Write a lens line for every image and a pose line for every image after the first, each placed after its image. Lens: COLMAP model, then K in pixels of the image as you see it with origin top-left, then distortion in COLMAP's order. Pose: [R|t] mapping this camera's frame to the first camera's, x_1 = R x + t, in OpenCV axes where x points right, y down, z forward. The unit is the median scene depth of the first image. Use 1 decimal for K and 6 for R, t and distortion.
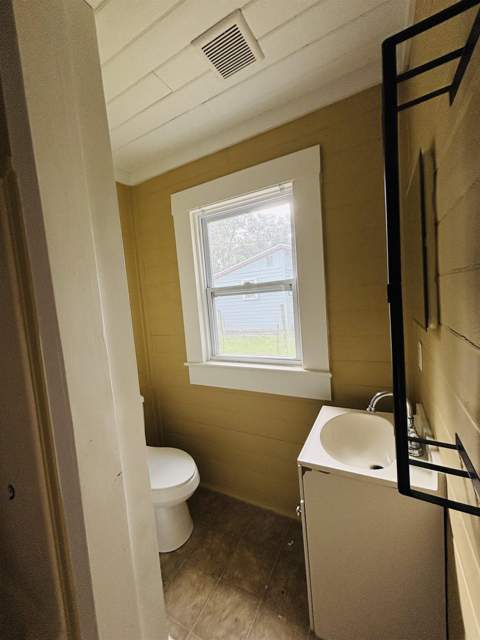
lens RADIAL K [[258.0, 0, 240.2], [0, 258.0, 316.3], [0, 0, 1]] dist [0.001932, 0.000003]
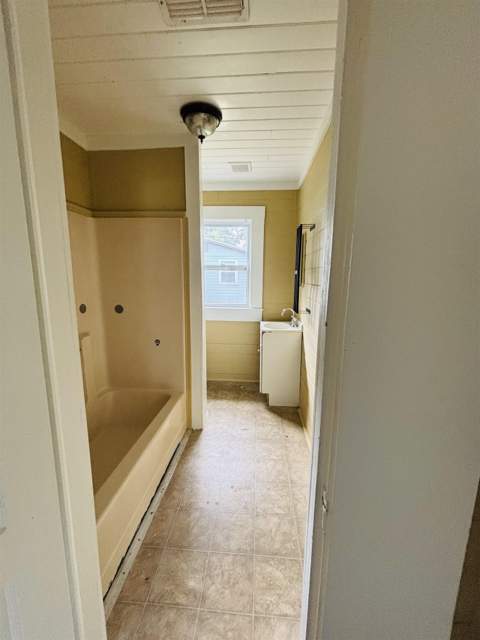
lens RADIAL K [[258.0, 0, 239.4], [0, 258.0, 319.0], [0, 0, 1]] dist [0.001932, 0.000003]
pose [[0.906077, 0.015754, 0.422820, -0.835373], [-0.044211, 0.997362, 0.057579, 0.198854], [-0.420797, -0.070864, 0.904383, -1.022683]]
